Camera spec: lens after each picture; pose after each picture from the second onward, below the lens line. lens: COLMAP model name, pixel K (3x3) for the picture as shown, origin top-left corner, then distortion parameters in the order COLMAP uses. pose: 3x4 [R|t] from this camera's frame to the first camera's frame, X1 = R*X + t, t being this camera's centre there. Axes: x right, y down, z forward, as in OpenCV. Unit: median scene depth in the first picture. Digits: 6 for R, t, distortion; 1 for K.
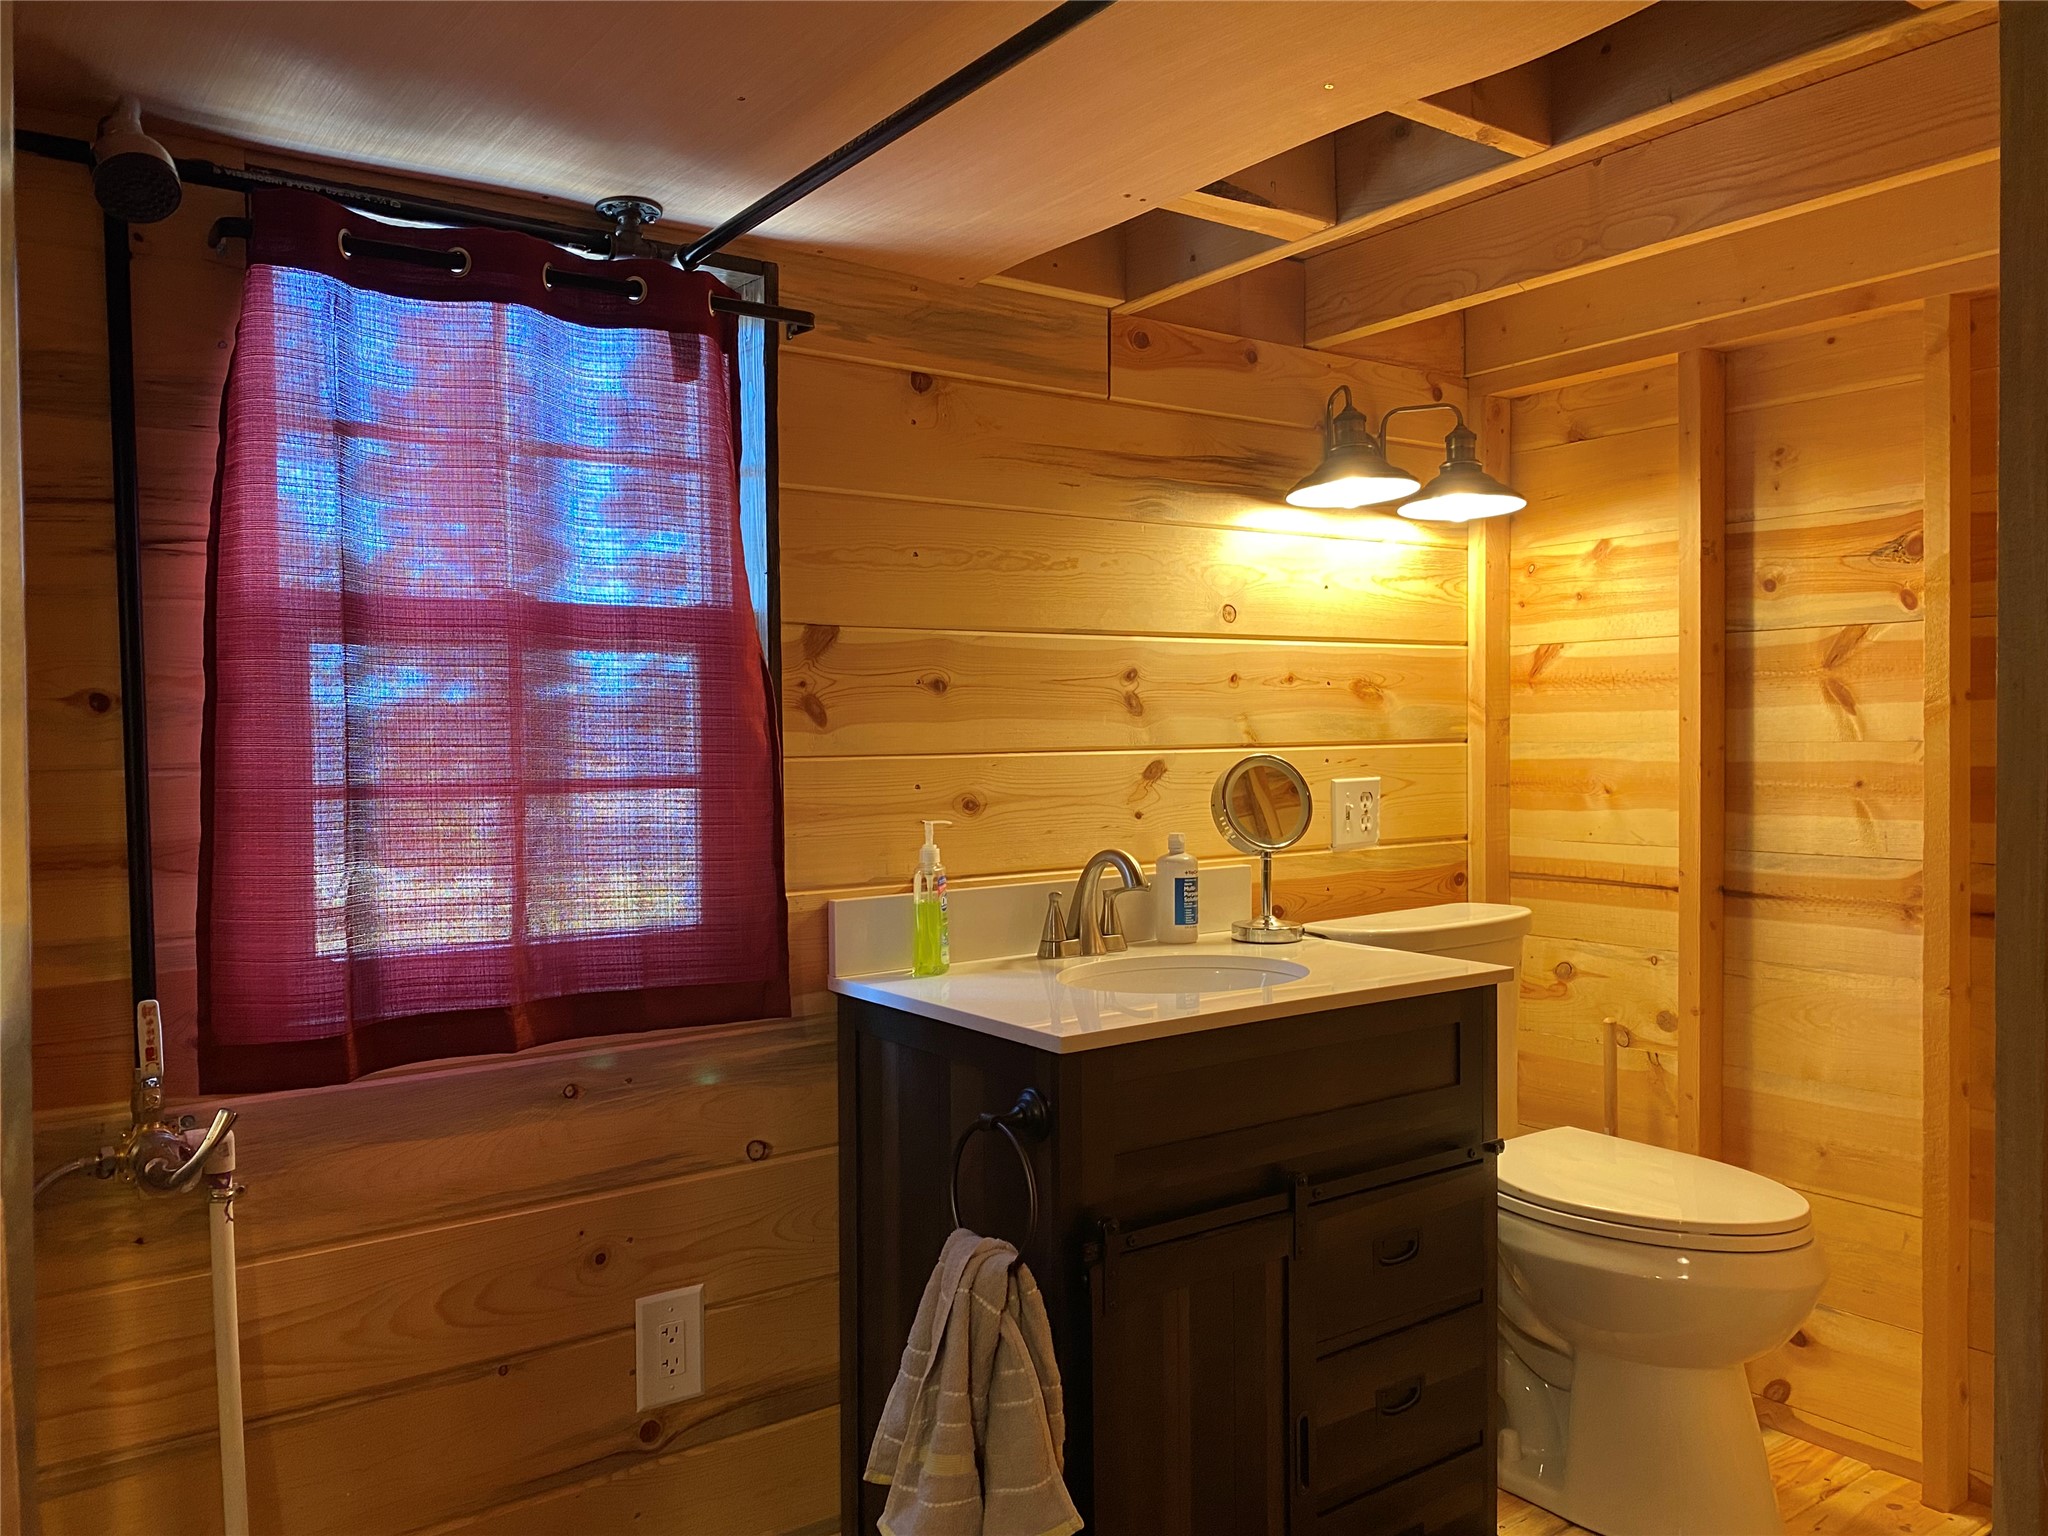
lens RADIAL K [[1542.3, 0, 1022.1], [0, 1542.3, 770.7], [0, 0, 1]] dist [0.022922, -0.025576]
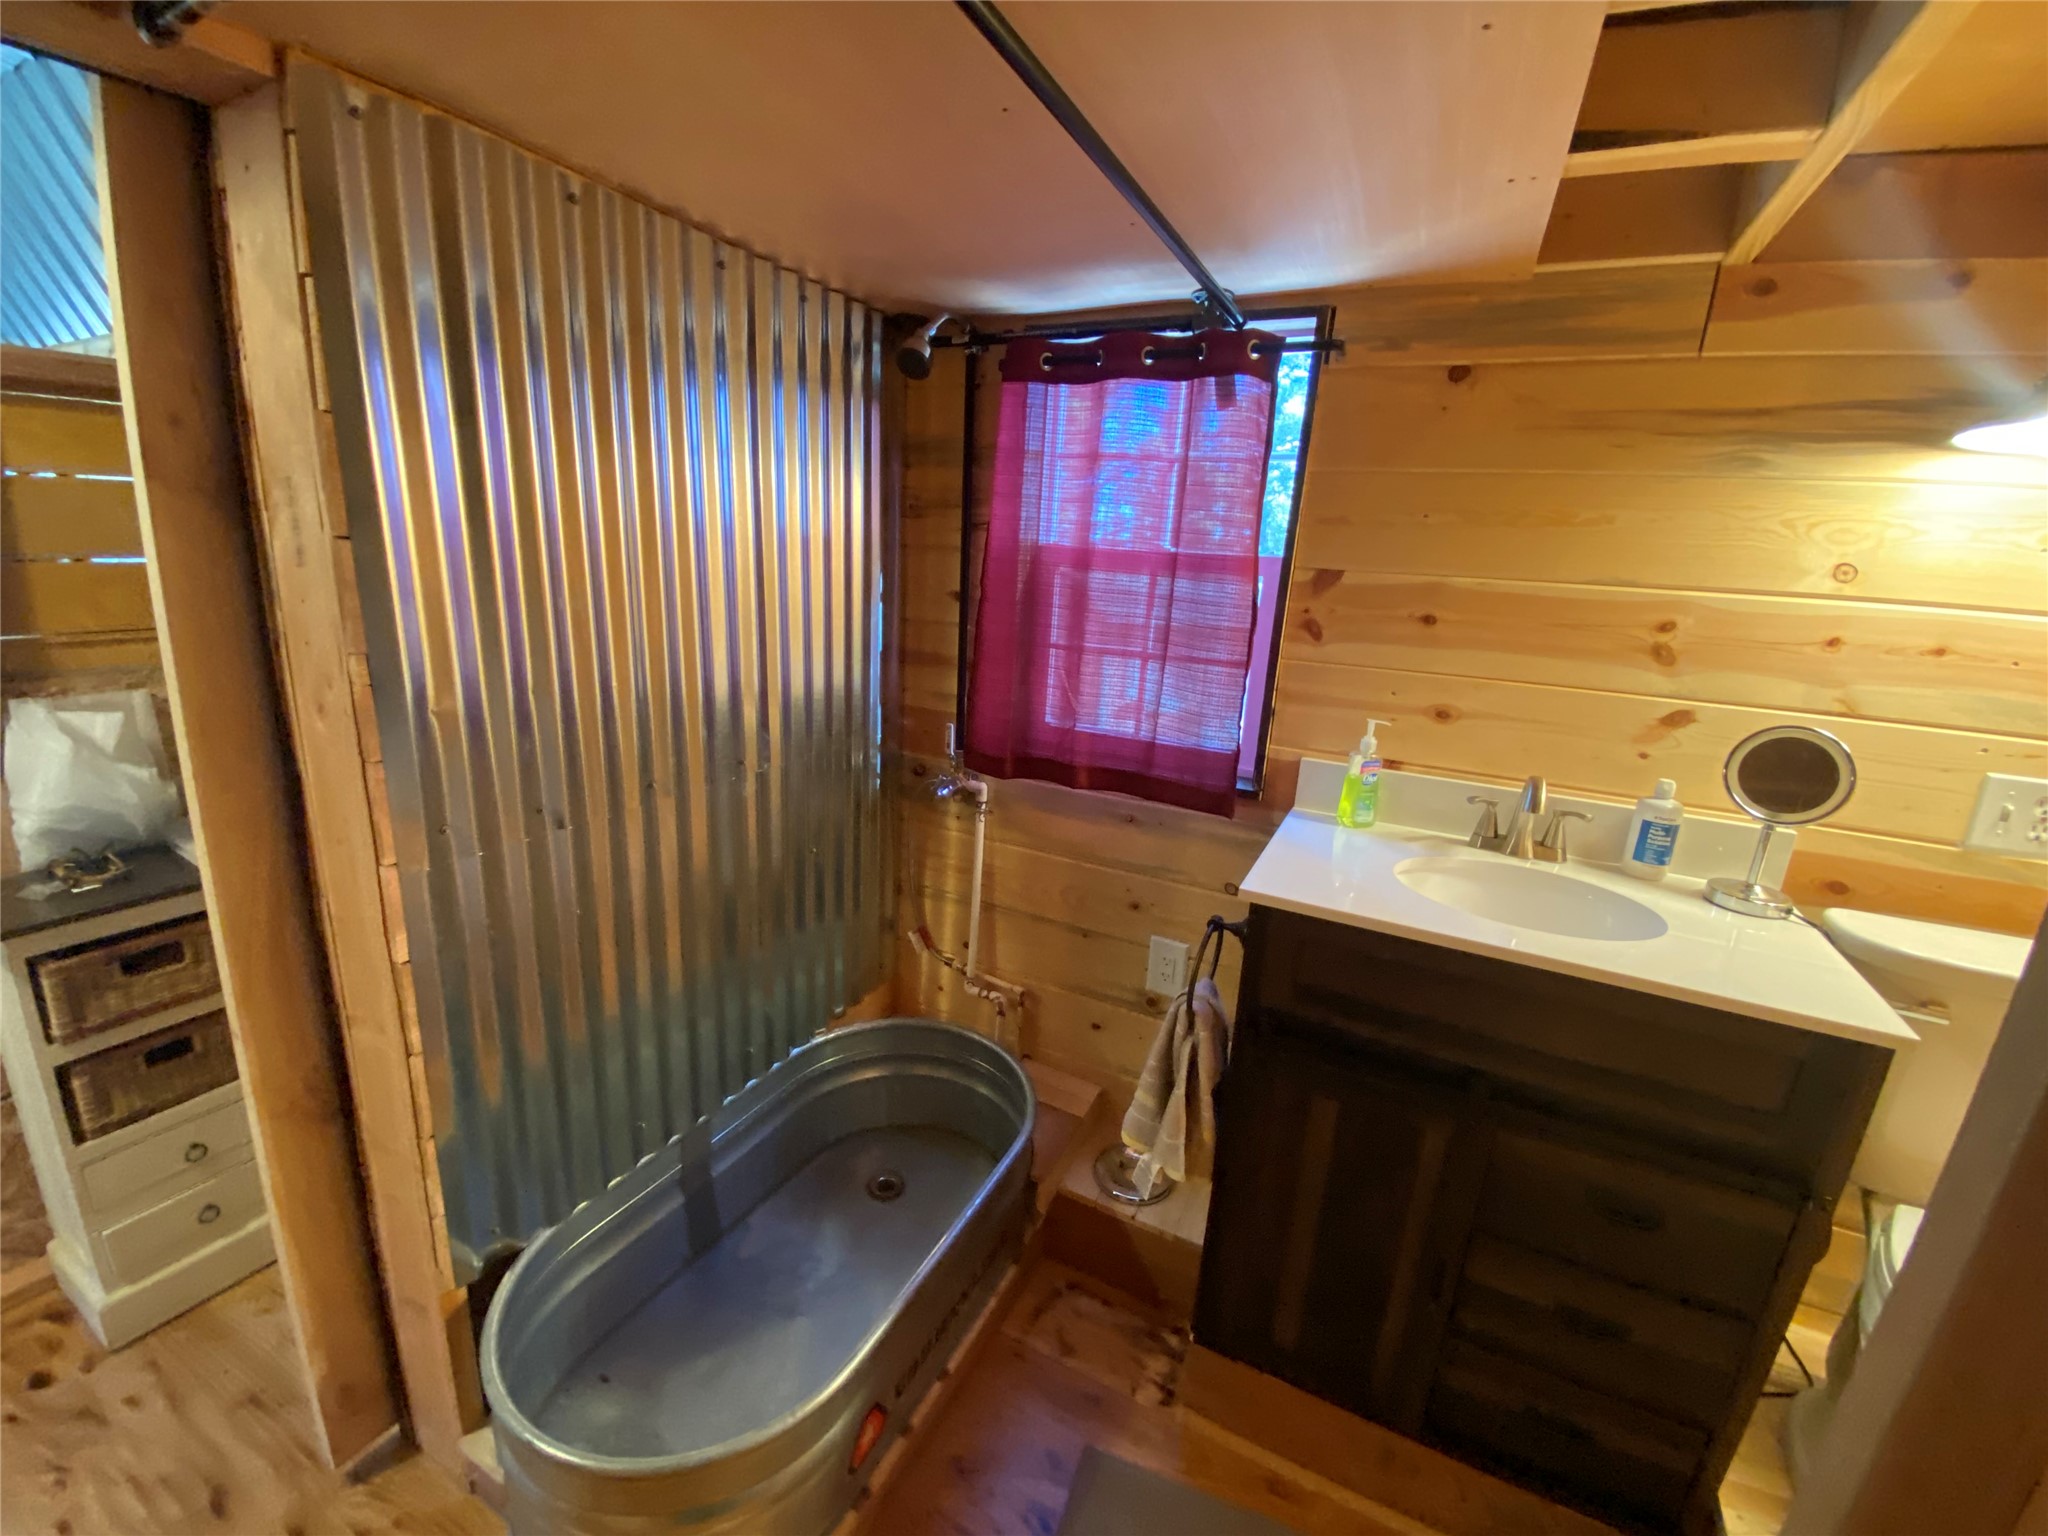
lens RADIAL K [[836.6, 0, 1017.6], [0, 836.6, 769.3], [0, 0, 1]] dist [-0.024502, -0.000892]
pose [[0.444997, 0.256637, -0.857972, 0.428879], [-0.081687, 0.965696, 0.246492, -0.078706], [0.891799, -0.039603, 0.450696, 0.370113]]
